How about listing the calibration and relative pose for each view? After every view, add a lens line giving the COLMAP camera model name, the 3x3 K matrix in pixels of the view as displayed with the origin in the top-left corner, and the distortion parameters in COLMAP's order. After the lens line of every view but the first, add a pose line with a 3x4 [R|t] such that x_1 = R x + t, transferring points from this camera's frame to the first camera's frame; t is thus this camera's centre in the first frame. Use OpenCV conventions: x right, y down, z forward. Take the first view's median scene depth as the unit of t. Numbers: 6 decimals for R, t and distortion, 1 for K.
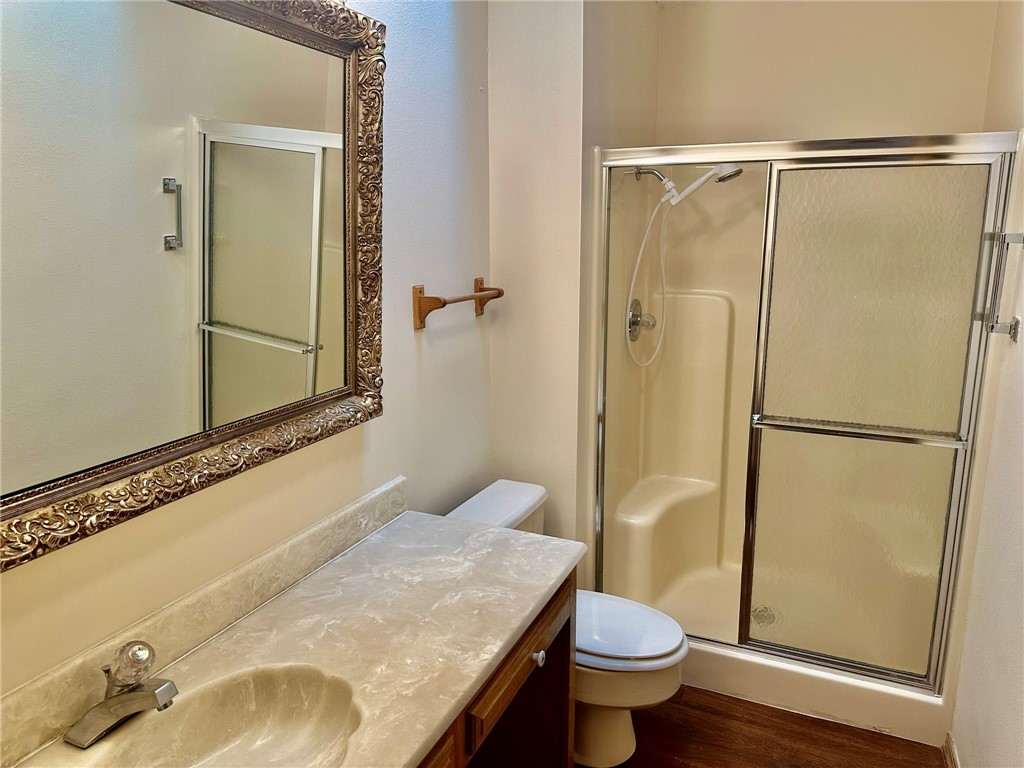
lens RADIAL K [[722.3, 0, 516.8], [0, 722.3, 384.6], [0, 0, 1]] dist [0.060723, -0.048341]
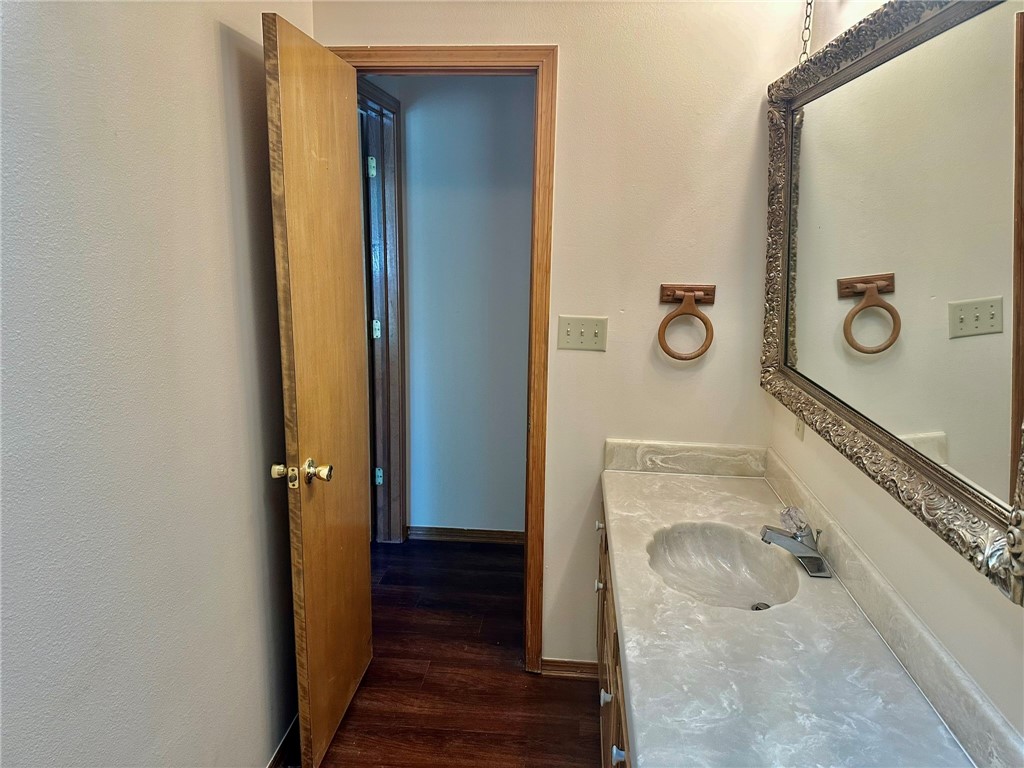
lens RADIAL K [[722.3, 0, 513.3], [0, 722.3, 381.5], [0, 0, 1]] dist [0.060723, -0.048341]
pose [[-0.944296, 0.060055, -0.323572, 0.409414], [-0.083472, 0.907350, 0.412004, -0.372136], [0.318336, 0.416063, -0.851794, 1.566566]]
